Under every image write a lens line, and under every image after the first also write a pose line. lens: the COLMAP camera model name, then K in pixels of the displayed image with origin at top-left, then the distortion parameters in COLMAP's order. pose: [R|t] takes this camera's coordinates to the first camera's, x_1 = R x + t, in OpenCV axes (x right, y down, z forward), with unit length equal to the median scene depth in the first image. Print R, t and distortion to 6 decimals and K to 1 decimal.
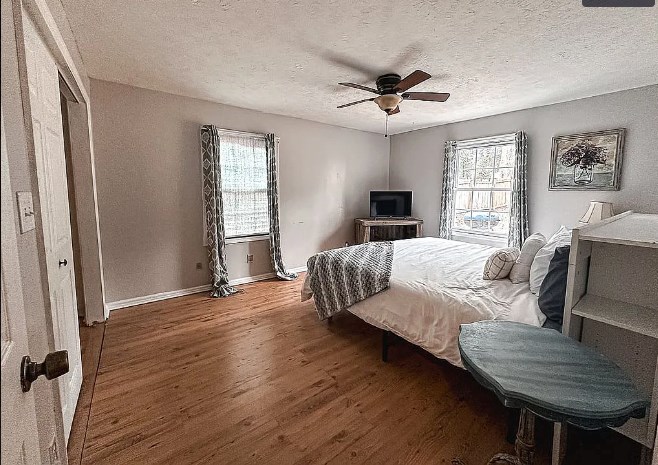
lens RADIAL K [[266.3, 0, 332.3], [0, 266.3, 214.9], [0, 0, 1]] dist [-0.001168, -0.000018]
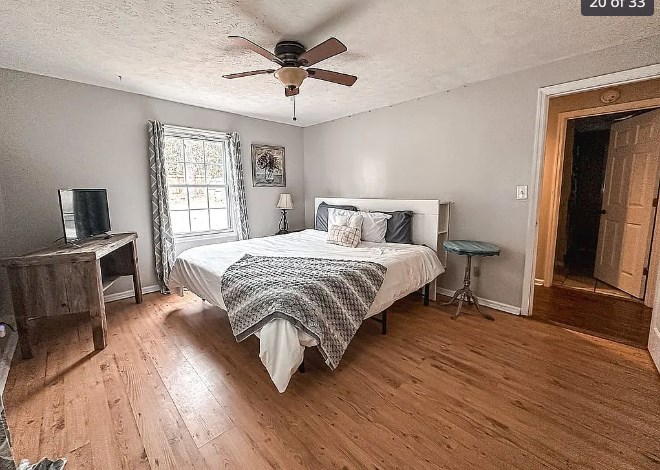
lens RADIAL K [[279.8, 0, 331.6], [0, 279.8, 222.8], [0, 0, 1]] dist [0.001722, 0.000144]
pose [[-0.118105, -0.127982, 0.984719, -0.622921], [0.097787, 0.985341, 0.139791, -0.080646], [-0.988174, 0.112803, -0.103859, 0.889448]]
